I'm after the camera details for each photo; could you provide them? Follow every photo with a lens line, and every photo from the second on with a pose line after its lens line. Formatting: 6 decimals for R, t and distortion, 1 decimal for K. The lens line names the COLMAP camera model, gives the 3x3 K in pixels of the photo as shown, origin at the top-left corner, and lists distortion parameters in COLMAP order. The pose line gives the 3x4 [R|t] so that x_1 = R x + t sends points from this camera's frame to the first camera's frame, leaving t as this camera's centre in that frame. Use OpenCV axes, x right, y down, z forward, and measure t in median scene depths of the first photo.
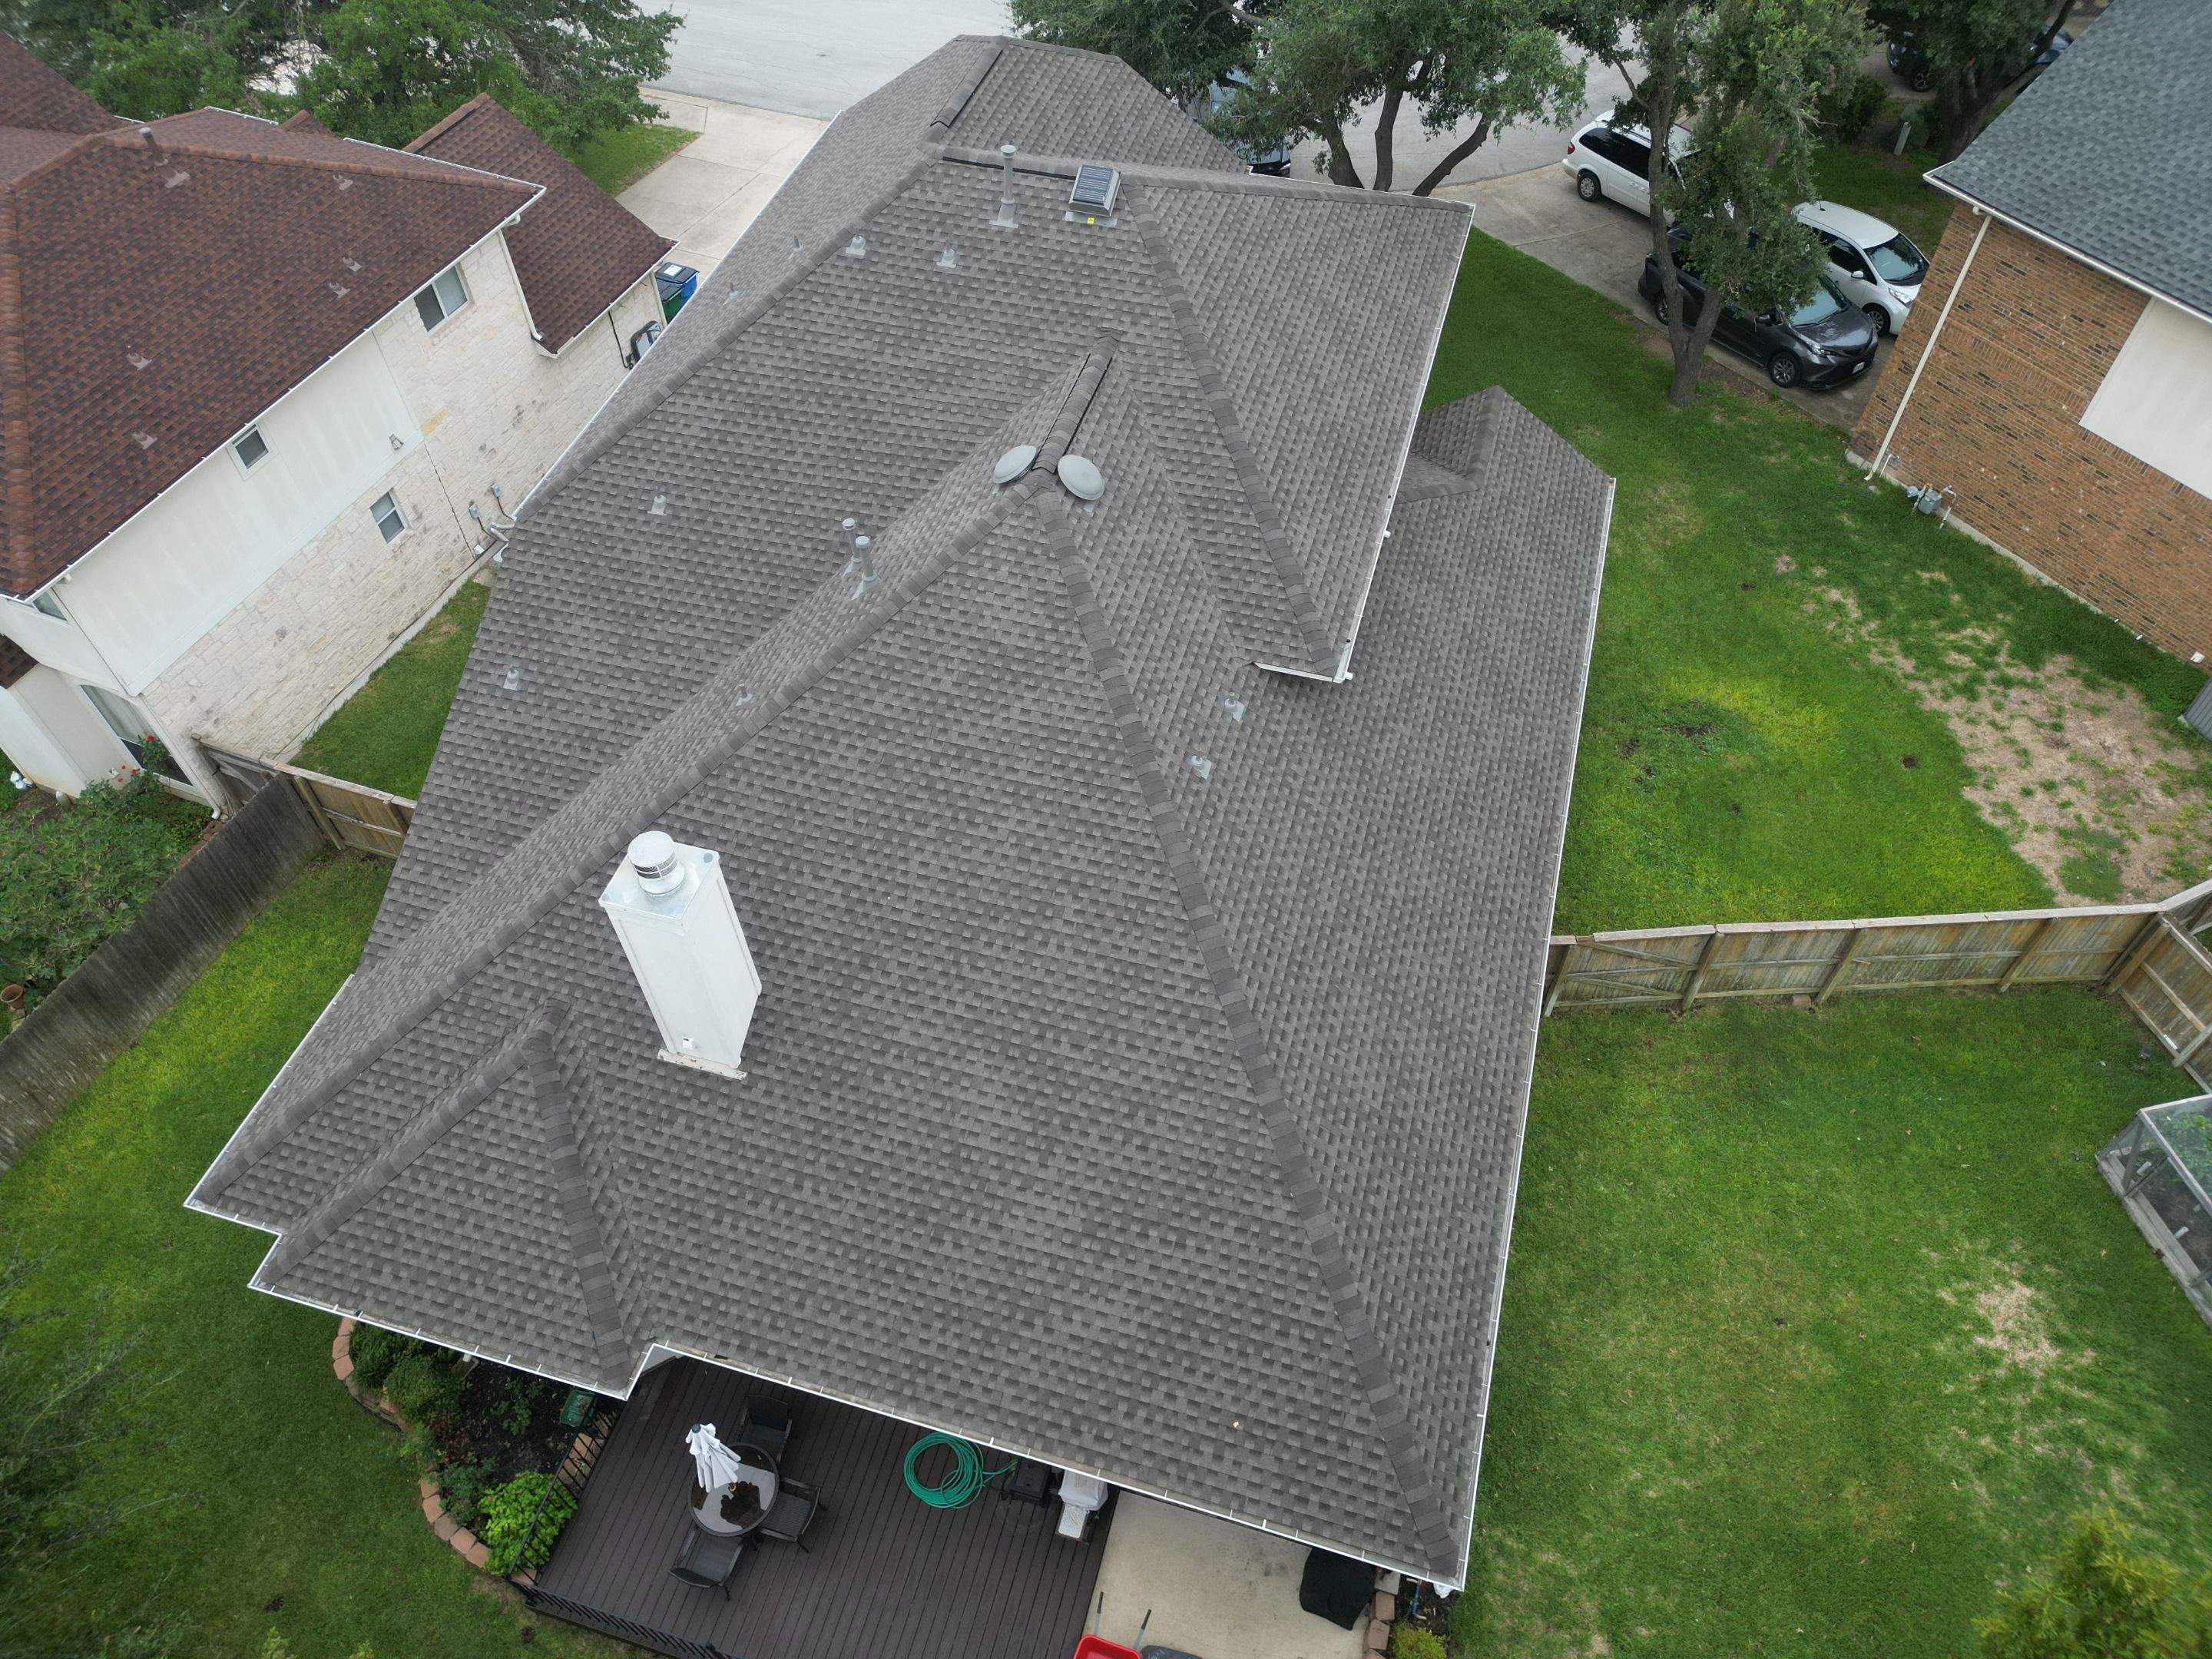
lens RADIAL K [[1542.4, 0, 1101.9], [0, 1542.4, 829.8], [0, 0, 1]] dist [0.074757, -0.073767]
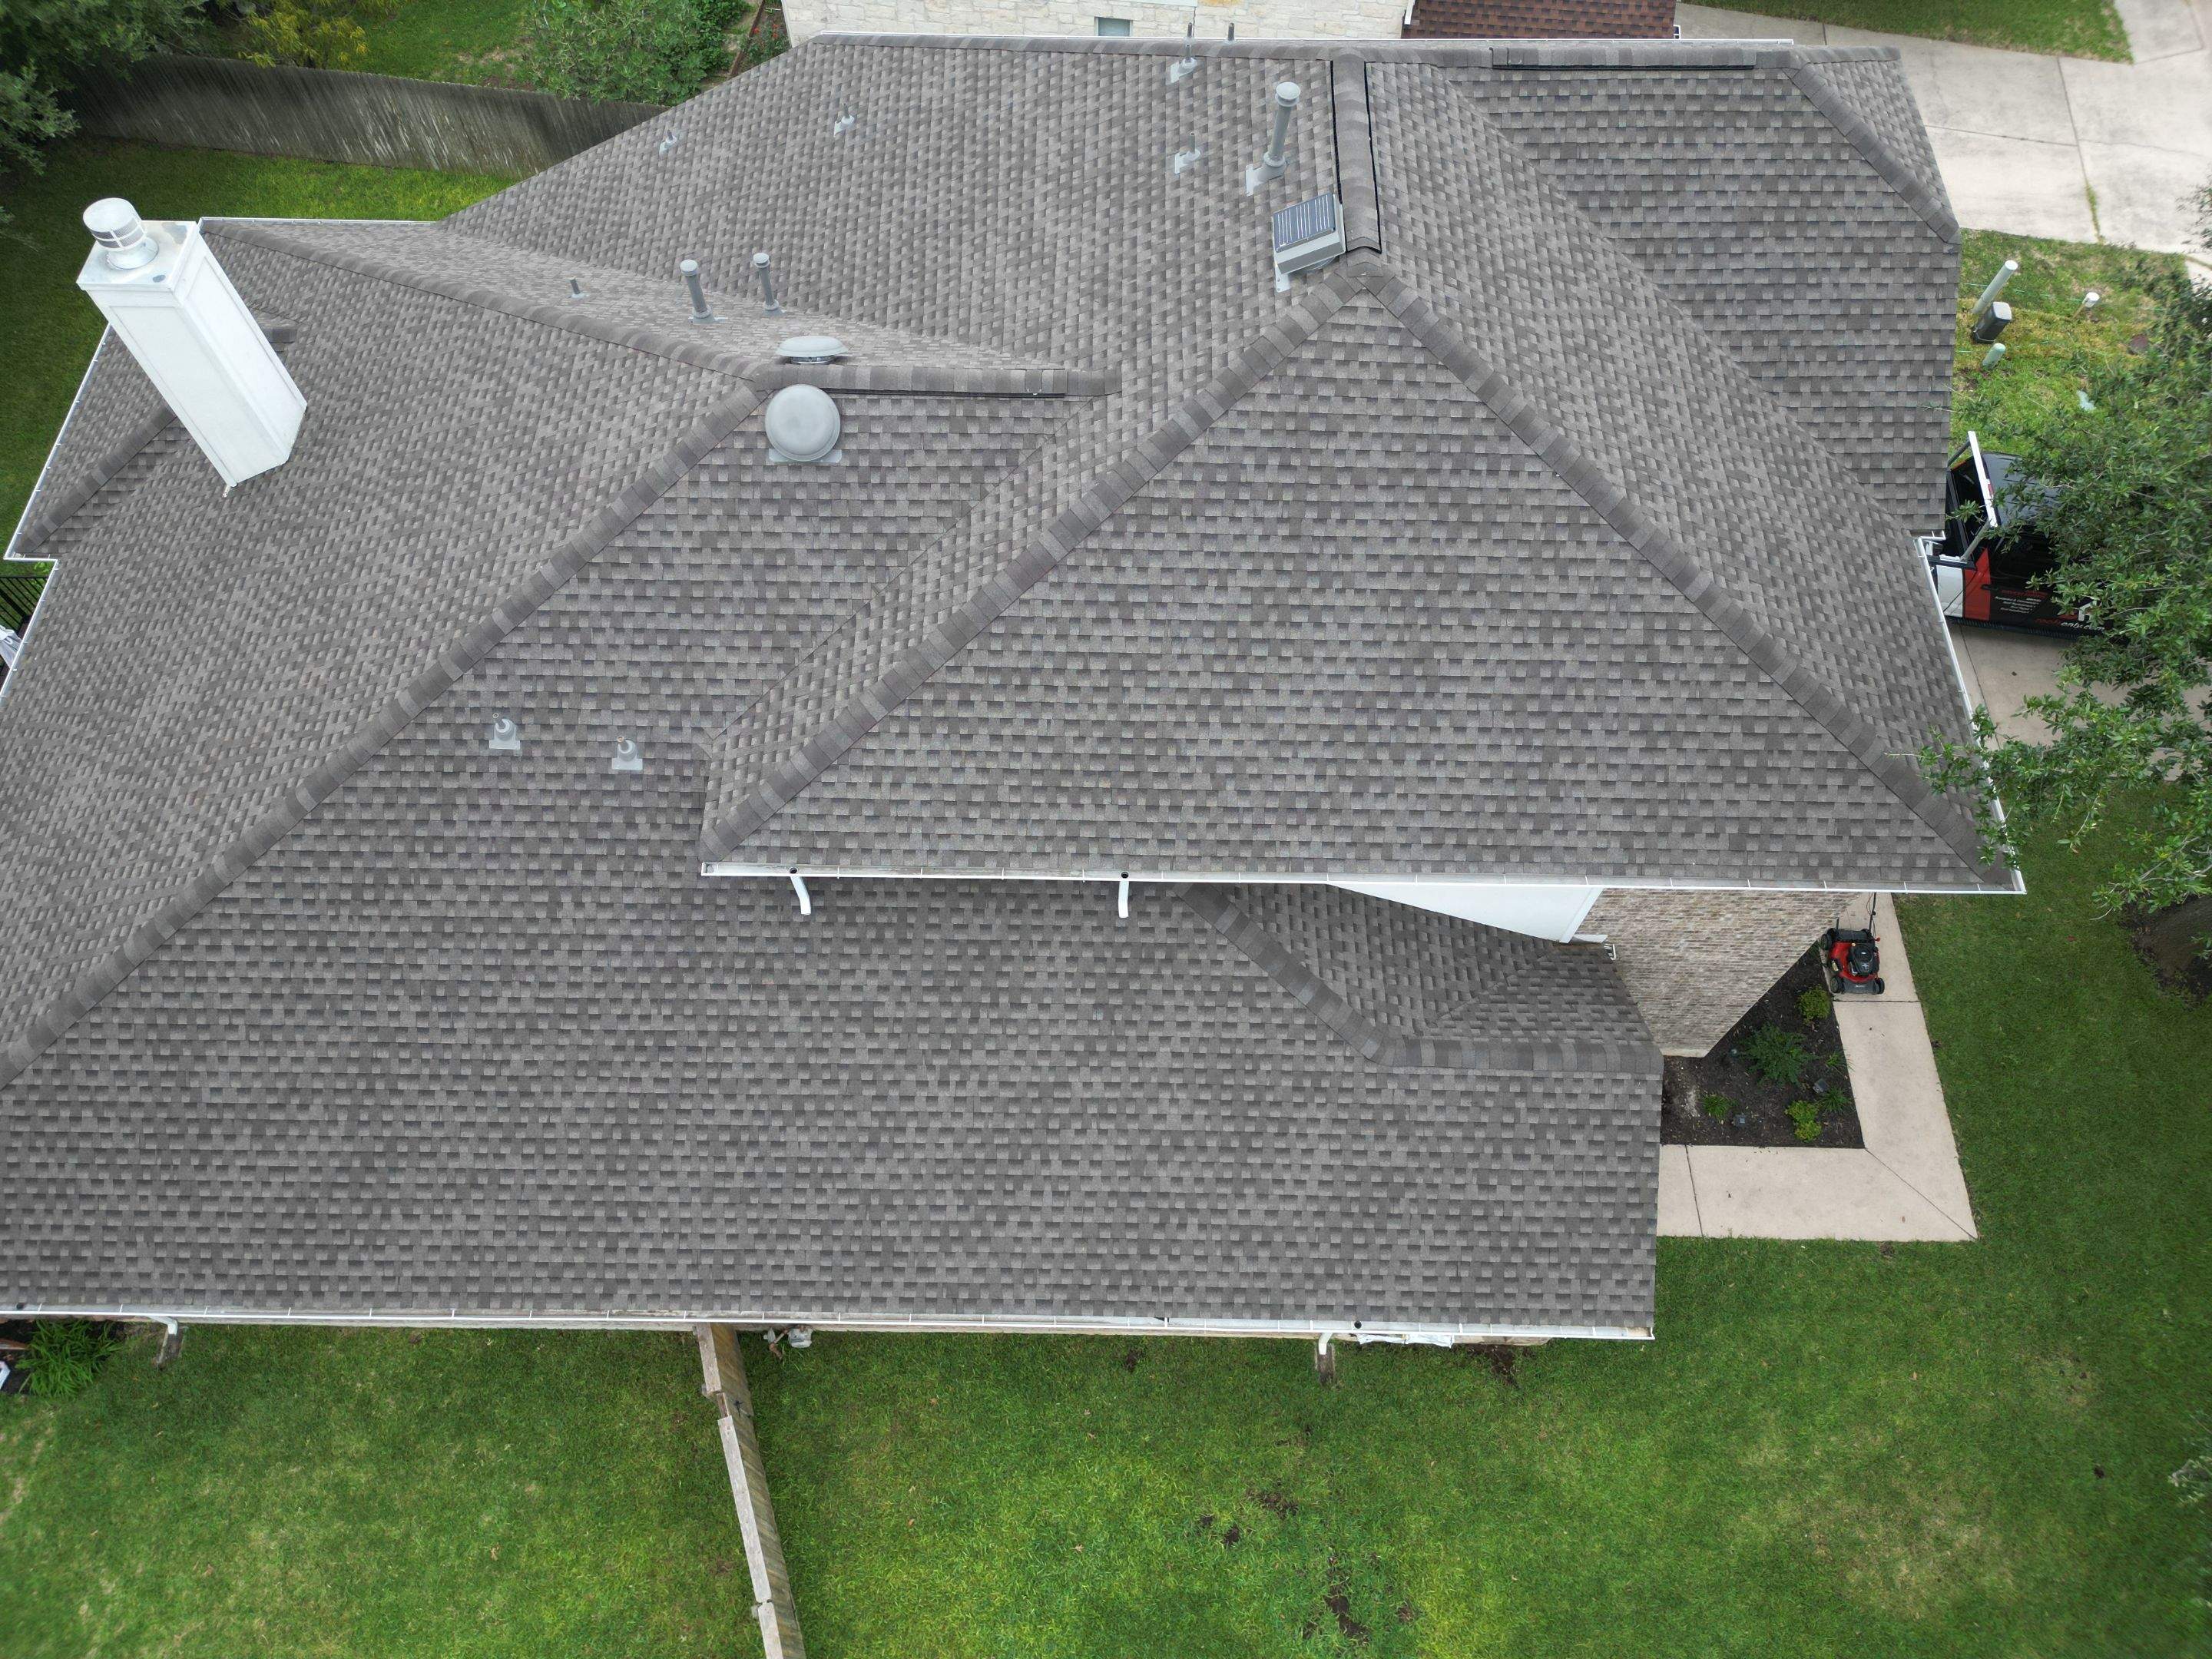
lens RADIAL K [[1542.4, 0, 1101.9], [0, 1542.4, 829.8], [0, 0, 1]] dist [0.074757, -0.073767]
pose [[0.265796, 0.851198, -0.452564, 0.467588], [-0.749788, 0.477607, 0.457940, -0.523366], [0.605945, 0.217608, 0.765164, 0.519468]]
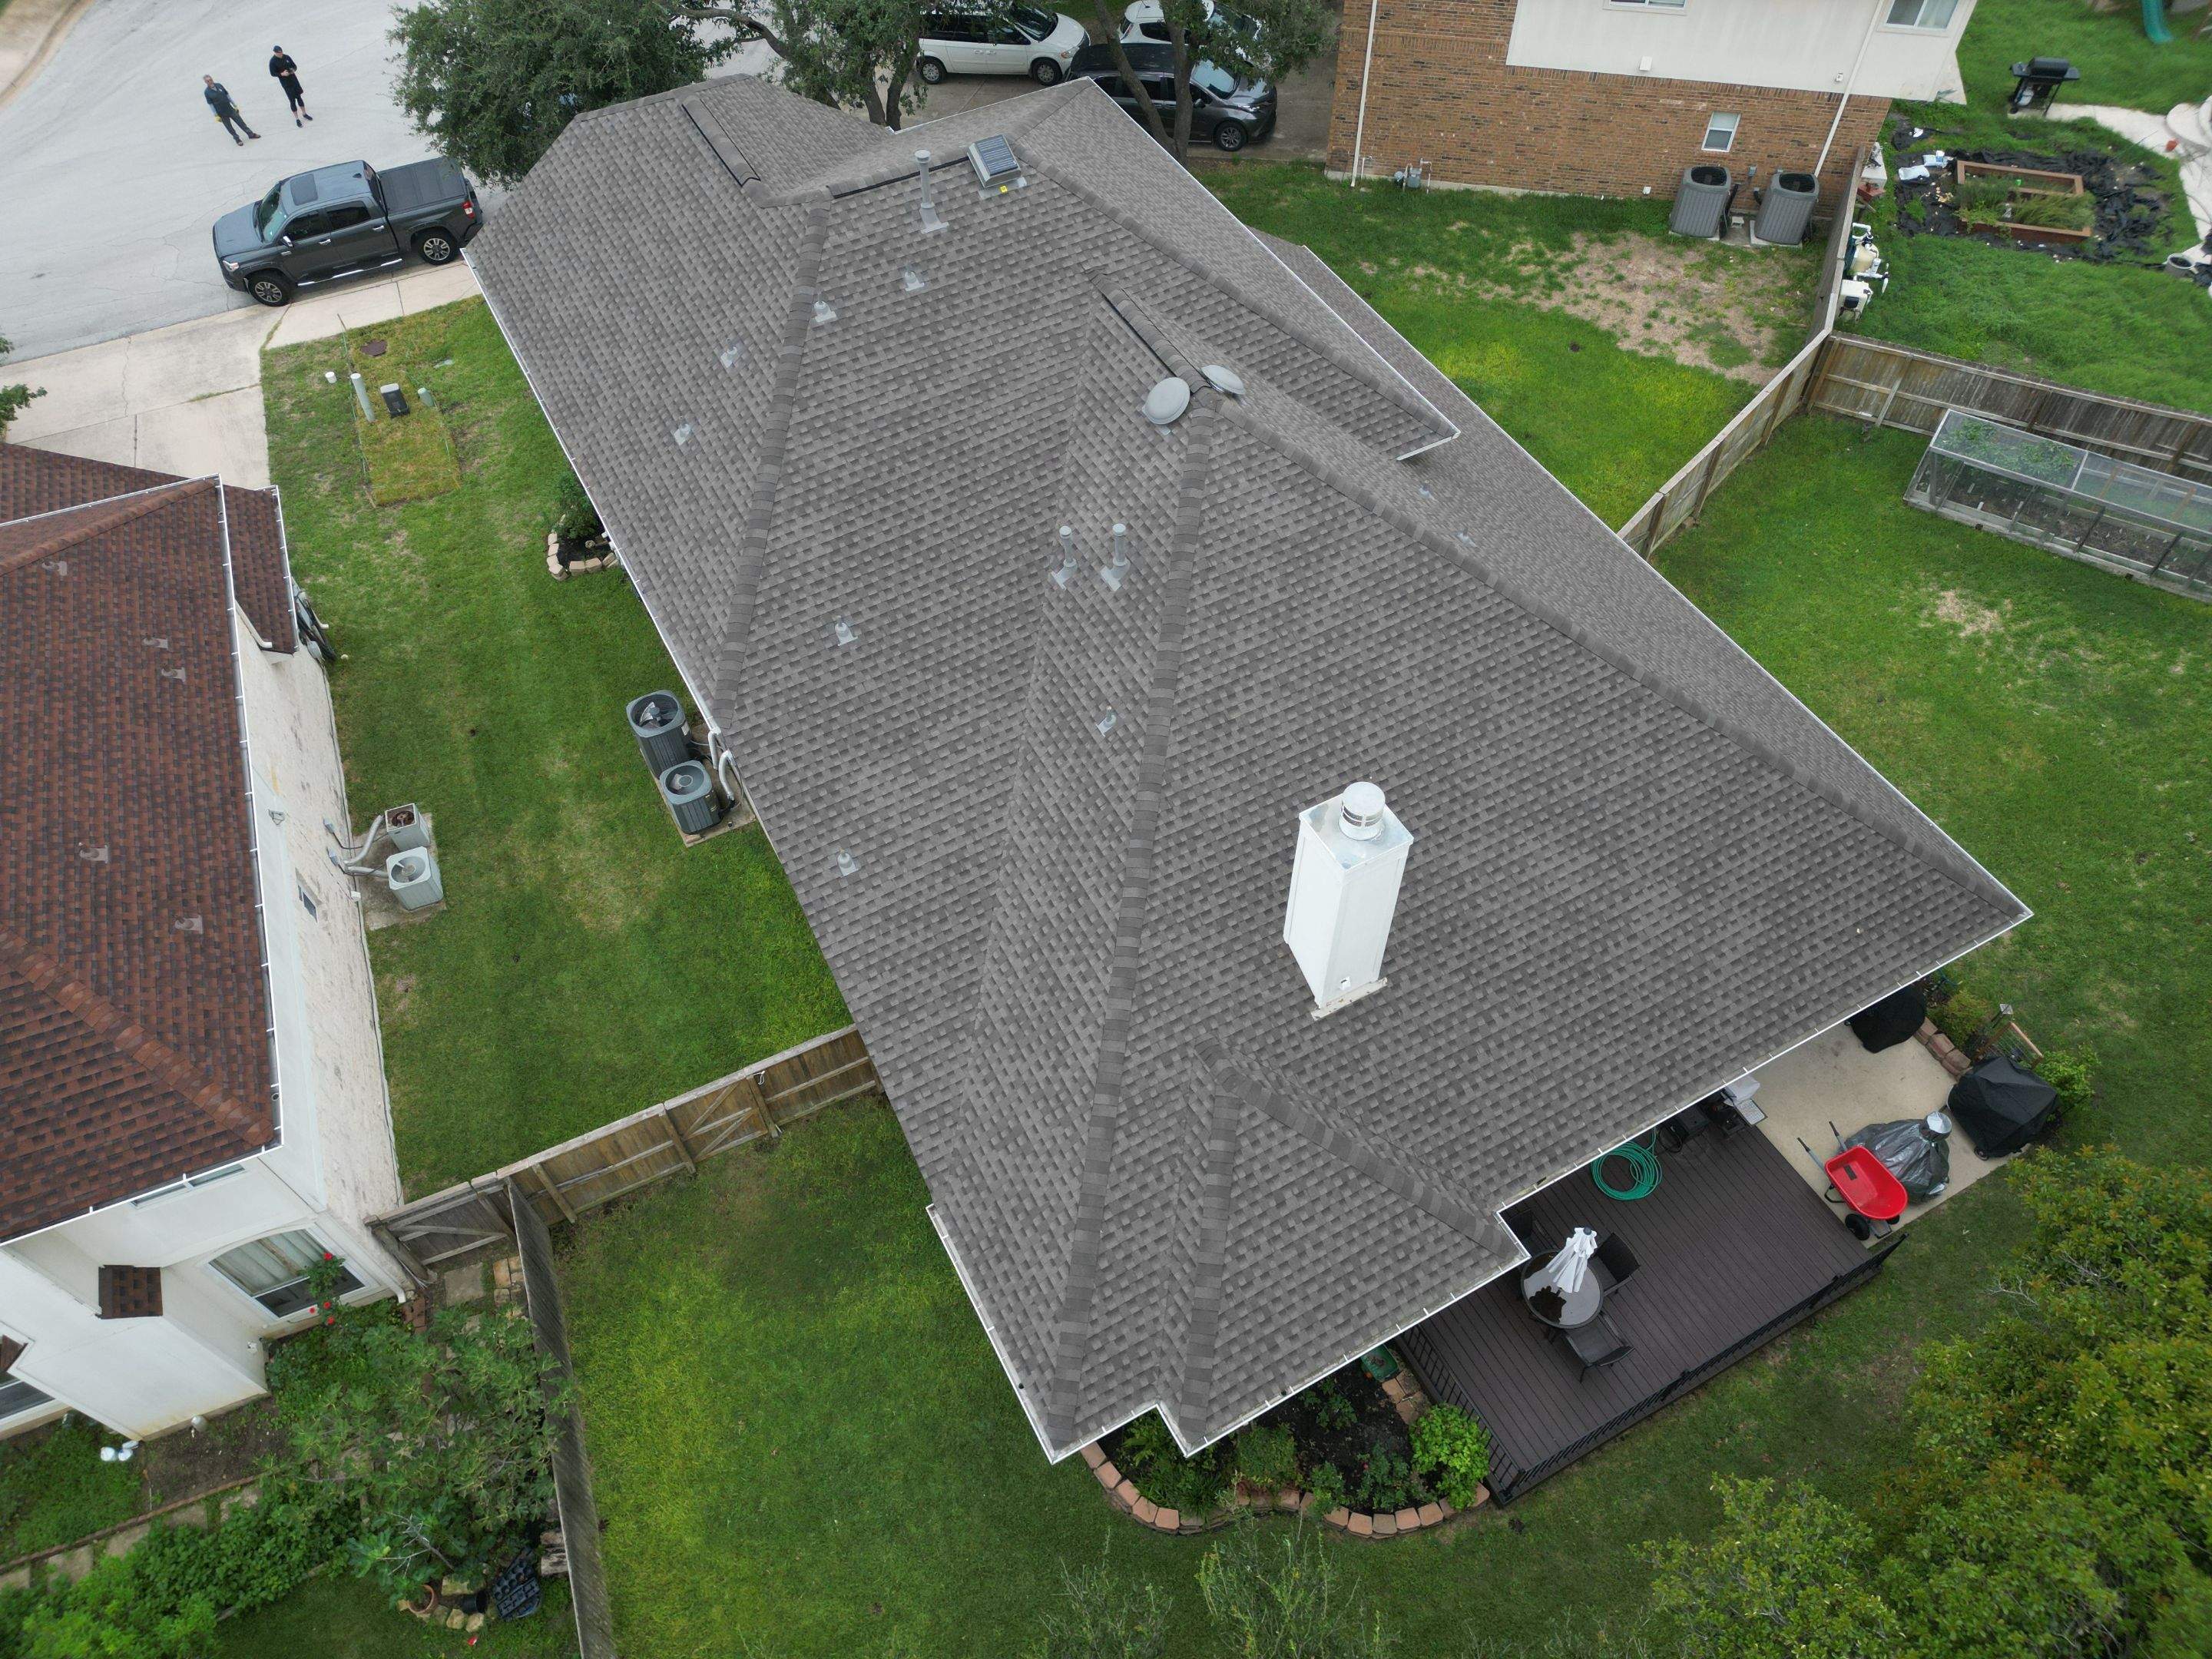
lens RADIAL K [[1530.6, 0, 1102.4], [0, 1530.6, 832.8], [0, 0, 1]] dist [0.115482, -0.149003]
pose [[0.708647, -0.564767, 0.422916, -0.644203], [0.551690, 0.817188, 0.166859, -0.179264], [-0.439838, 0.115075, 0.890674, 0.102678]]
